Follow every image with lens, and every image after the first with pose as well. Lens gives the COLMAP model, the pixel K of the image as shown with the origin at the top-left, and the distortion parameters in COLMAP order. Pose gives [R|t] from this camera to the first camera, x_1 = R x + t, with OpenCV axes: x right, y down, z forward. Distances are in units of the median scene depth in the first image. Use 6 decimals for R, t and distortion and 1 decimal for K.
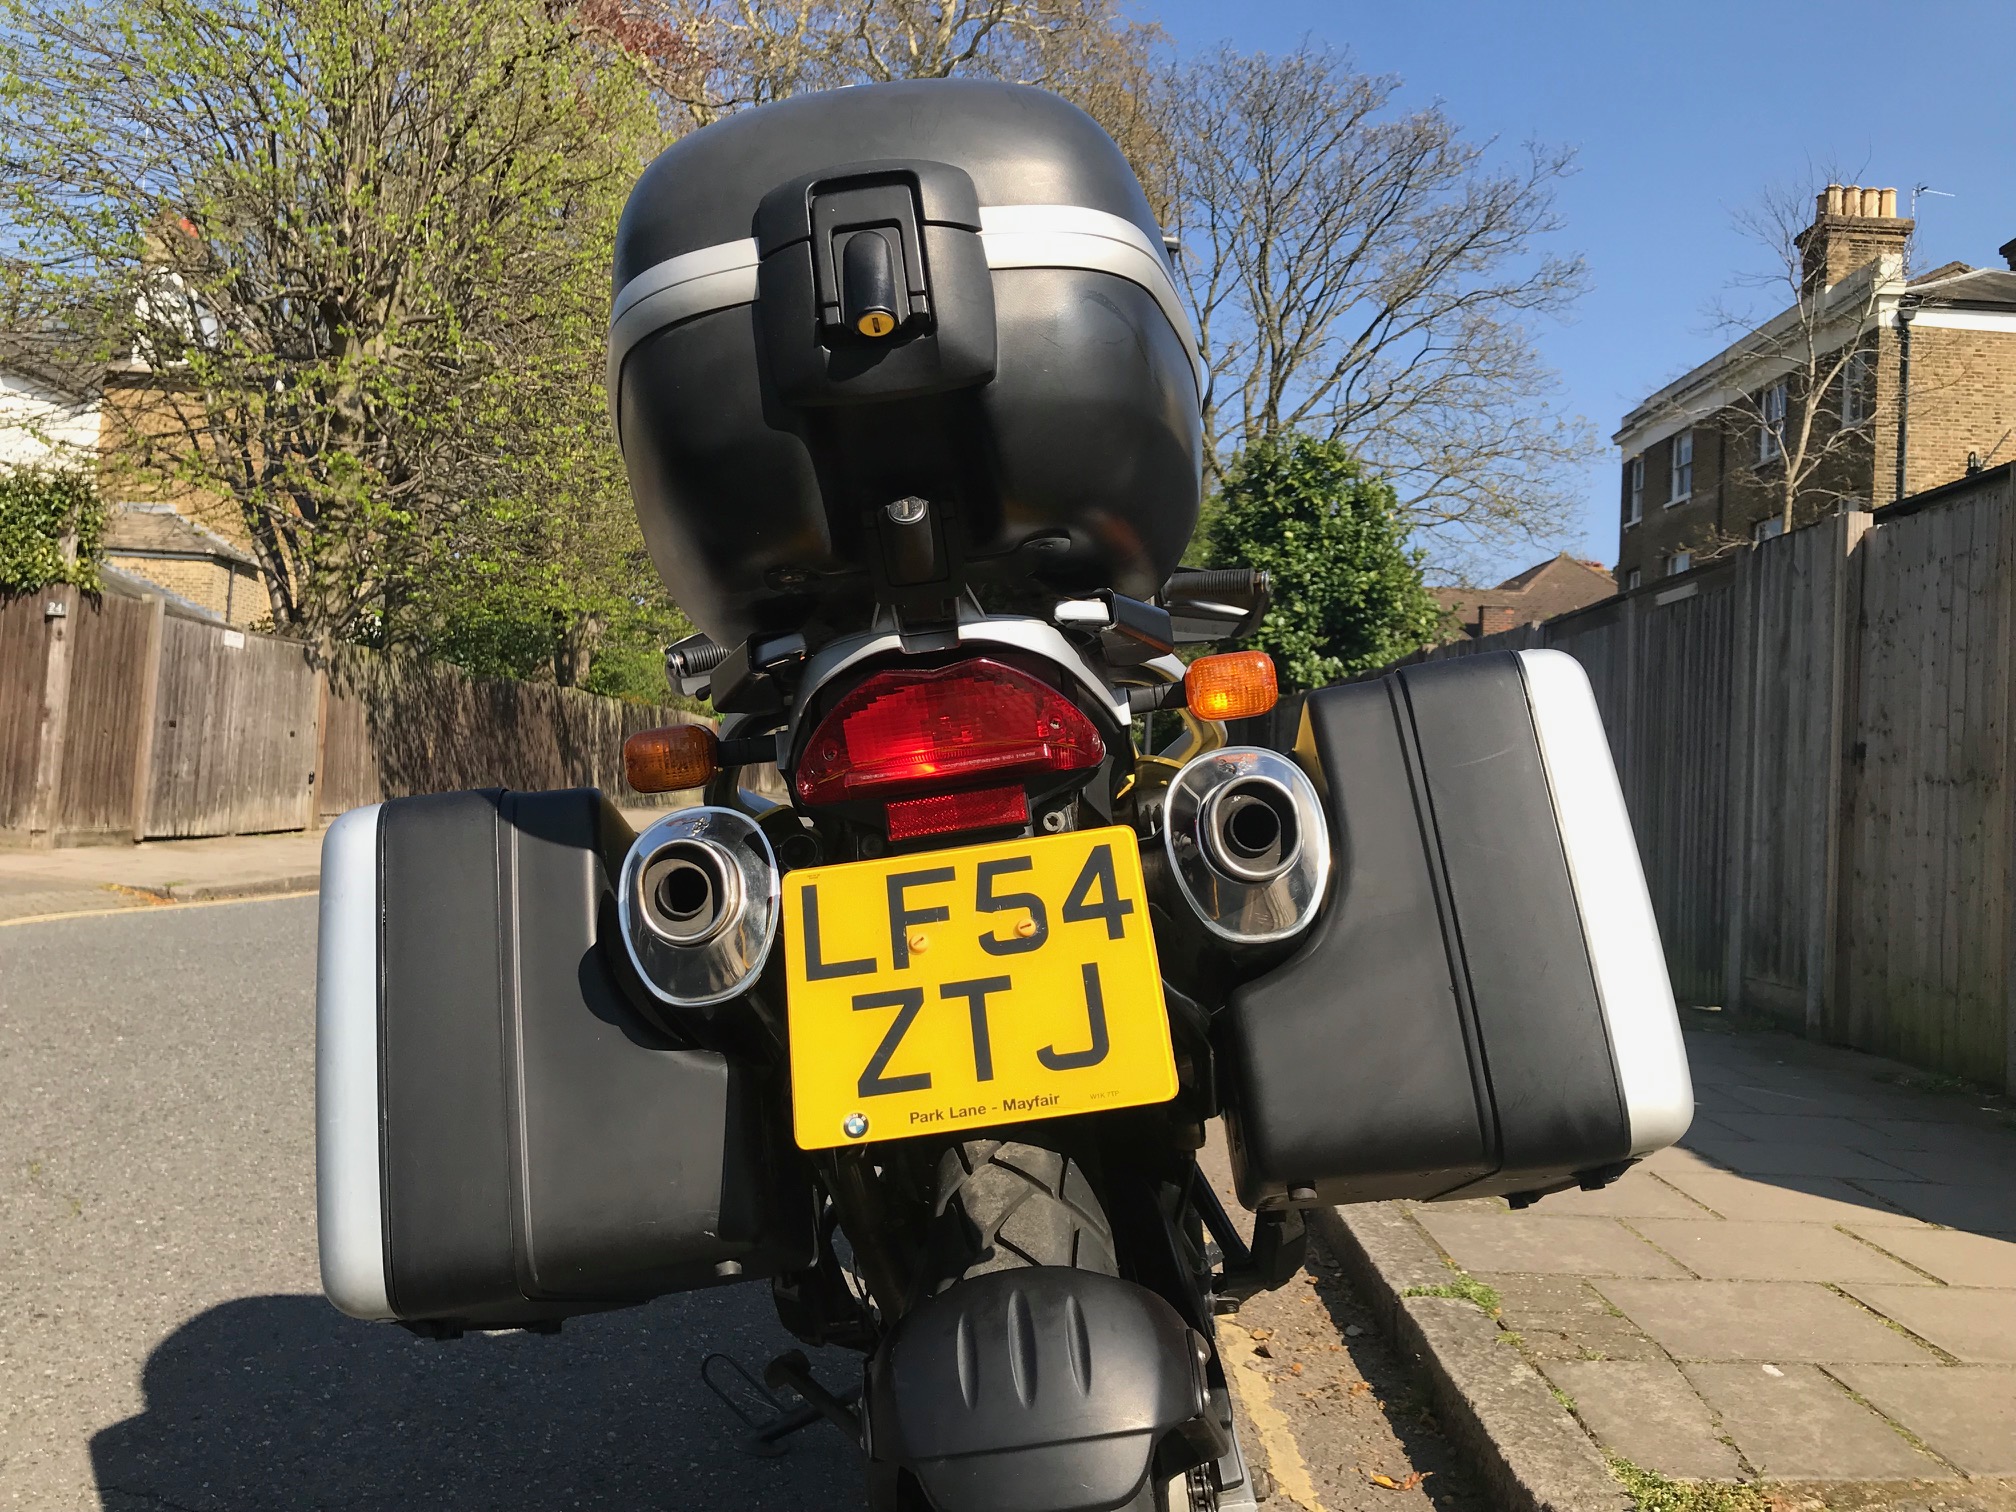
lens RADIAL K [[1671.0, 0, 1008.0], [0, 1671.0, 756.0], [0, 0, 1]] dist [0.051619, -0.047951]
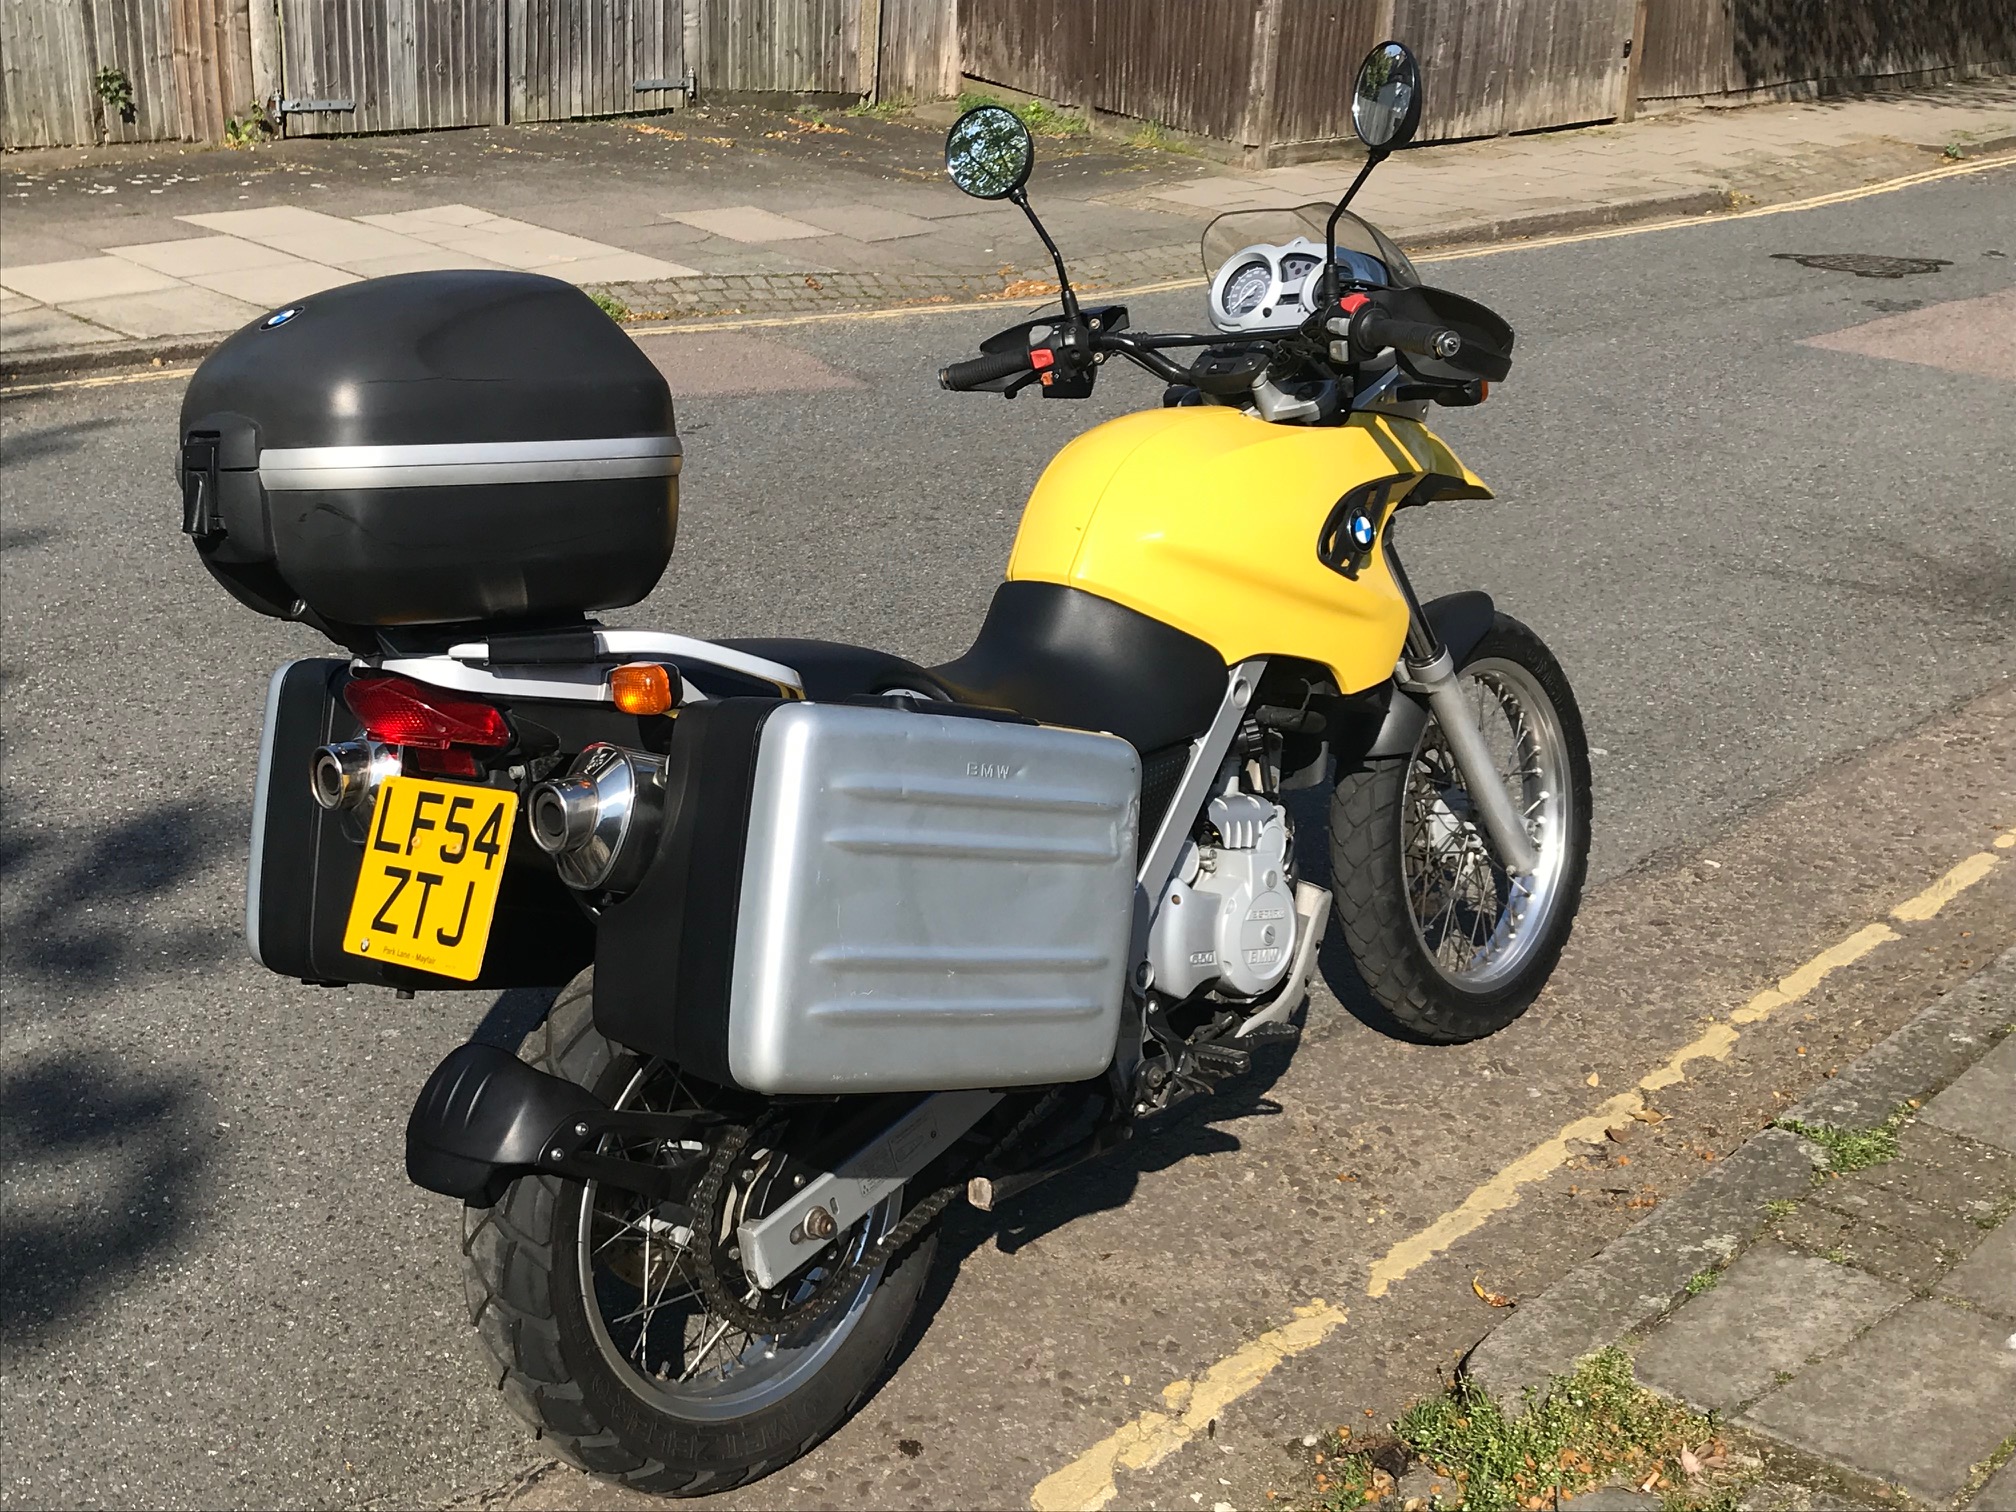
lens RADIAL K [[2439.0, 0, 1008.0], [0, 2439.0, 756.0], [0, 0, 1]] dist [0.137981, -0.343422]
pose [[0.744522, 0.200046, -0.636921, 0.895911], [0.023992, 0.945415, 0.324984, -0.345507], [0.667166, -0.257239, 0.699083, -0.103318]]
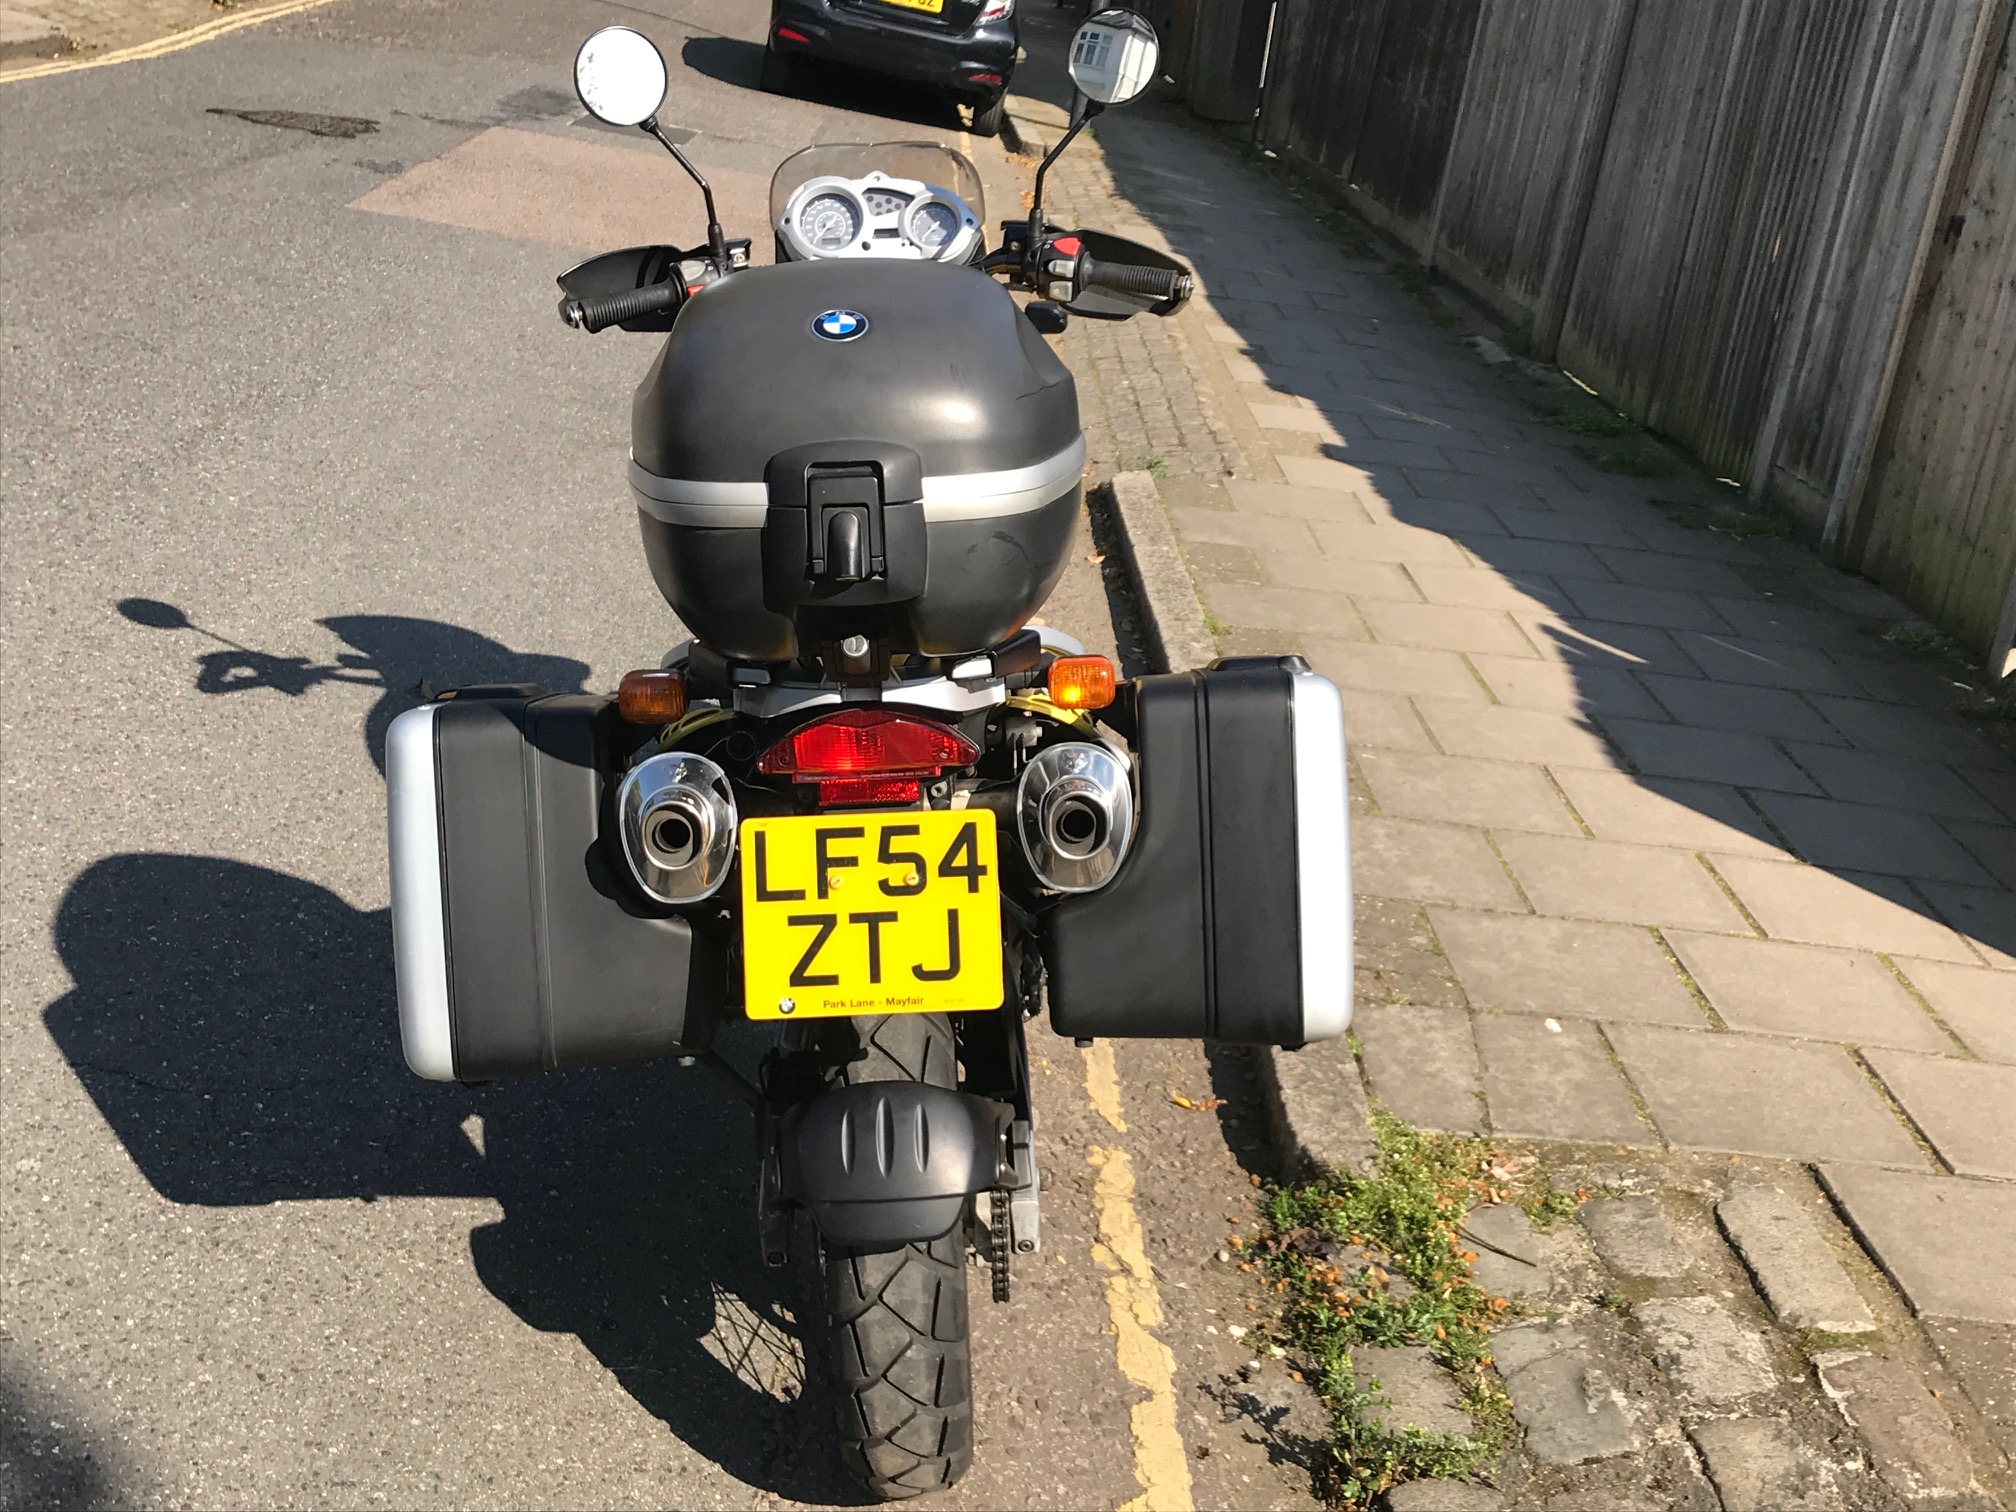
lens RADIAL K [[2439.0, 0, 1008.0], [0, 2439.0, 756.0], [0, 0, 1]] dist [0.137981, -0.343422]
pose [[0.993997, 0.080863, 0.073695, -0.034934], [-0.102053, 0.928071, 0.358148, -0.377017], [-0.039433, -0.363519, 0.930752, -0.457943]]
